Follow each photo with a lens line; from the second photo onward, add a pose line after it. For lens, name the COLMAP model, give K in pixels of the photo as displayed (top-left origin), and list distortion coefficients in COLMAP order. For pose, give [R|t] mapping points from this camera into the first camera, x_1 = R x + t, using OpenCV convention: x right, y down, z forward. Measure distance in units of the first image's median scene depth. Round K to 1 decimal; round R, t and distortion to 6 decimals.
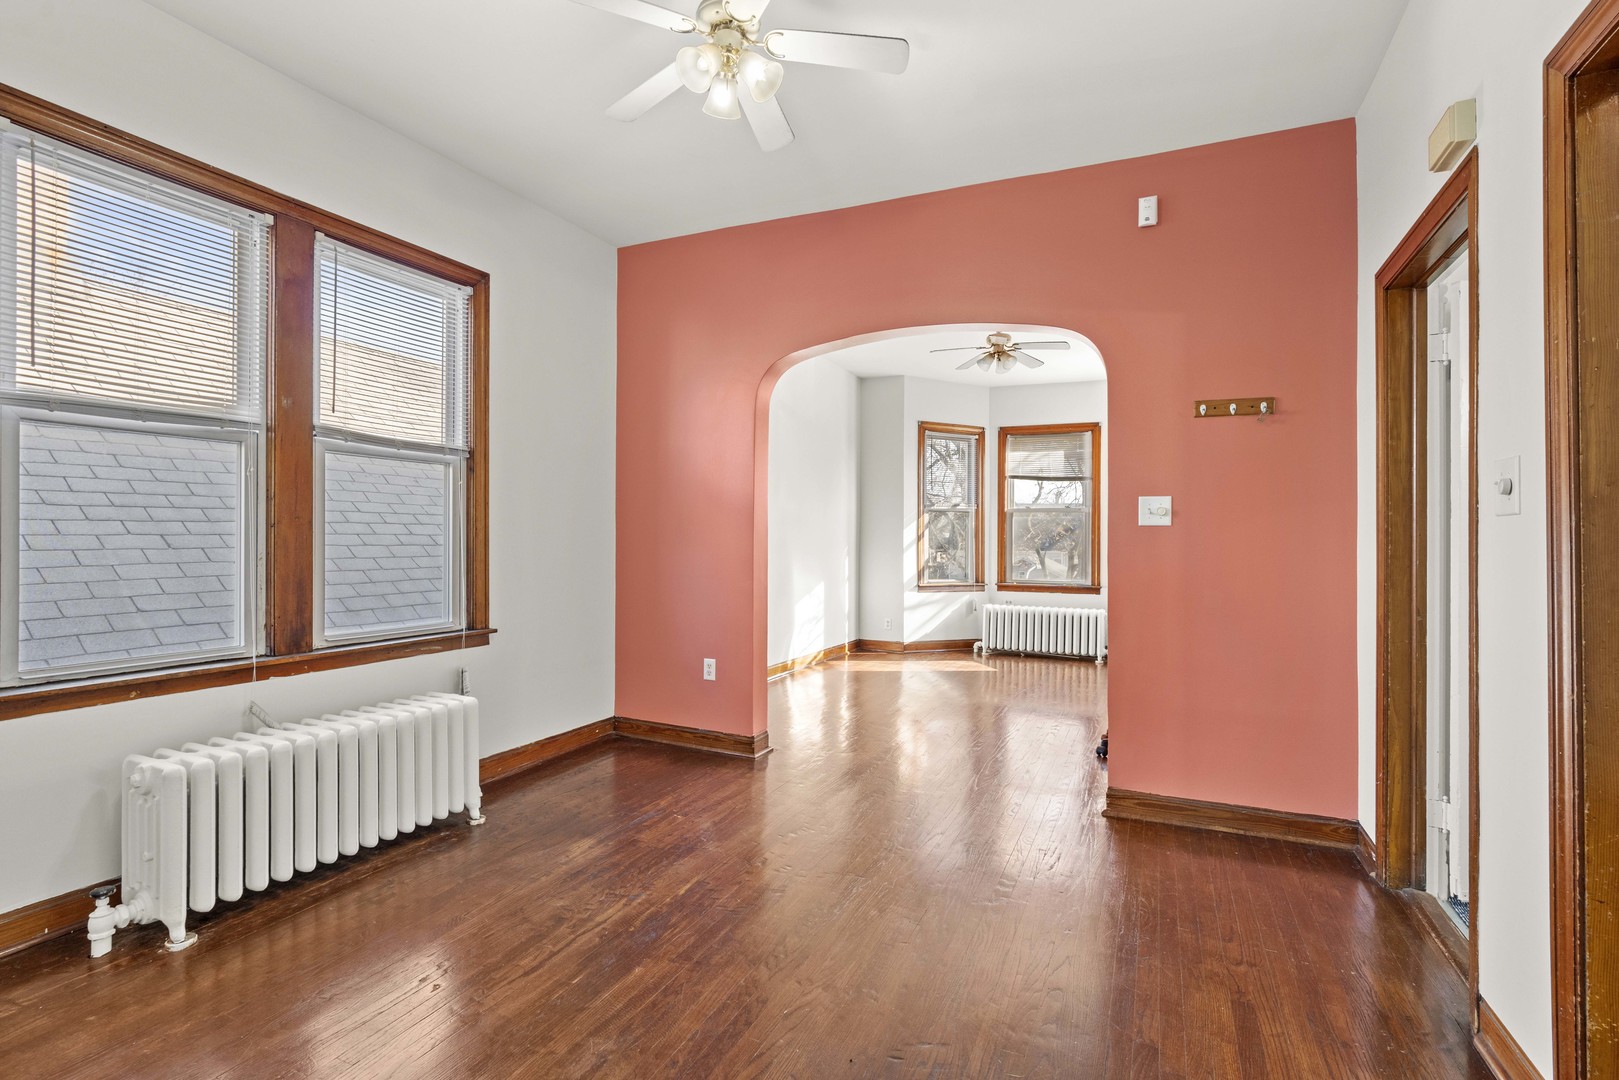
lens RADIAL K [[764.5, 0, 809.5], [0, 764.5, 540.0], [0, 0, 1]] dist [-0.001159, 0.000031]
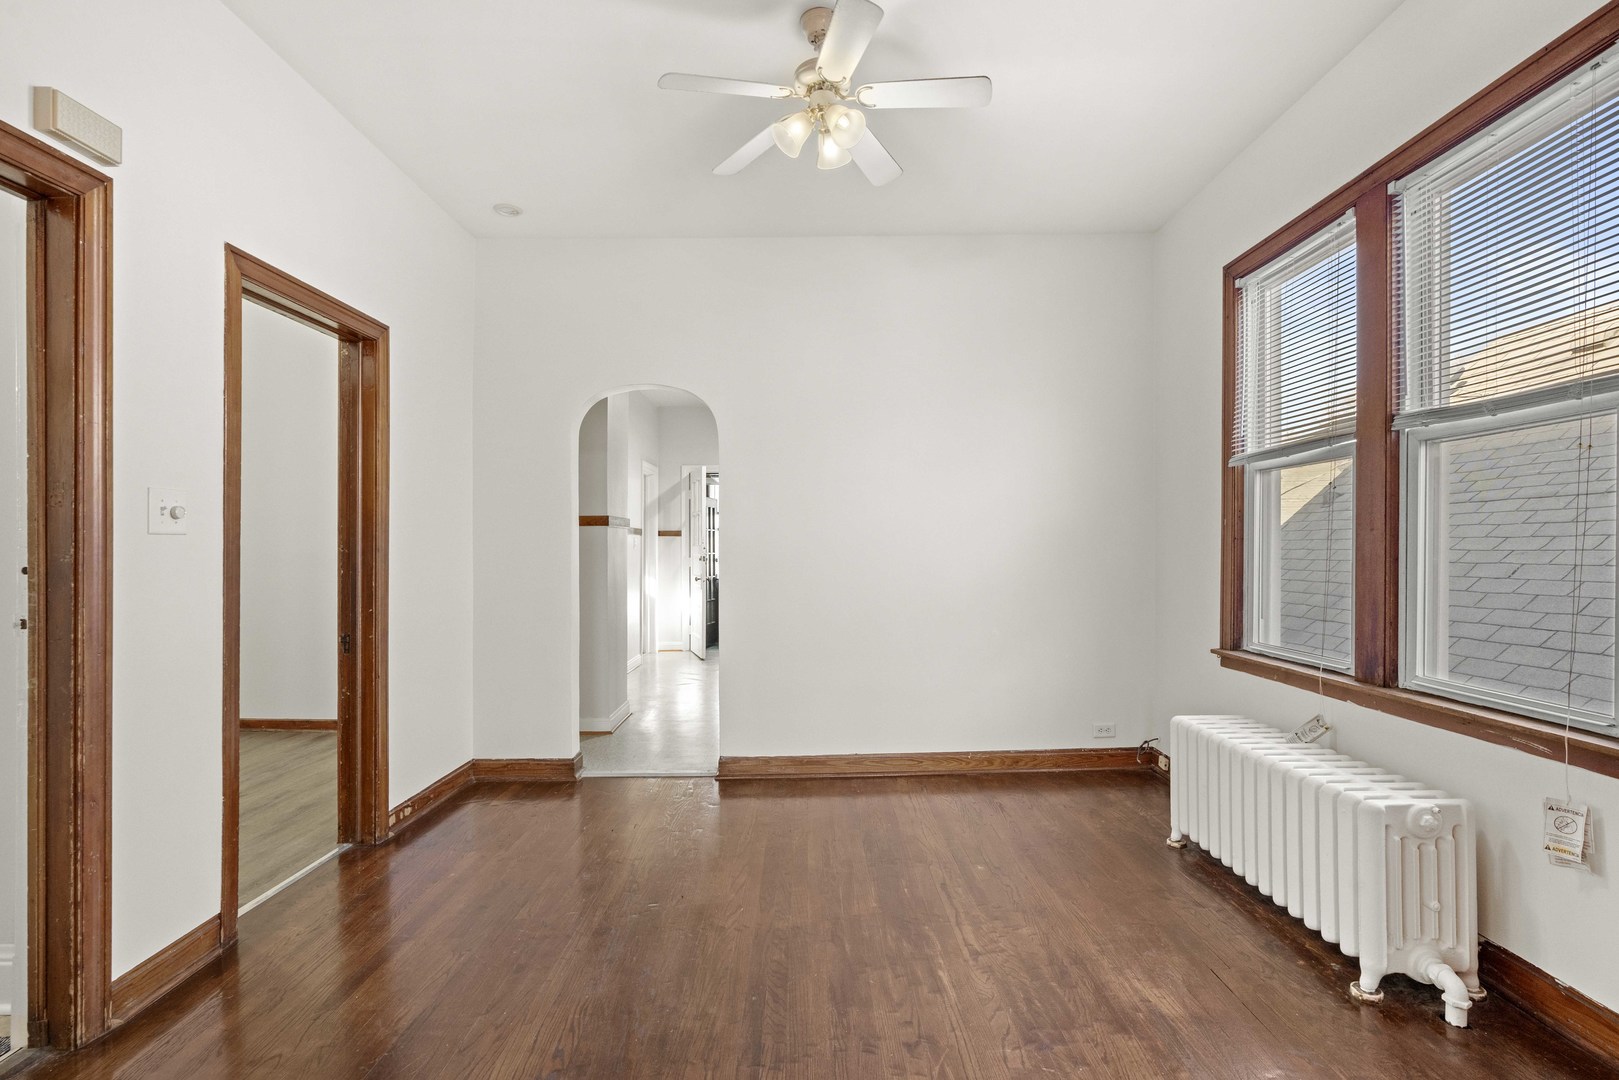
lens RADIAL K [[754.7, 0, 809.2], [0, 754.7, 557.7], [0, 0, 1]] dist [-0.003506, 0.000302]
pose [[-0.905888, 0.004021, -0.423498, 0.290387], [0.001174, 0.999975, 0.006983, -0.004101], [0.423515, 0.005828, -0.905870, 1.554077]]
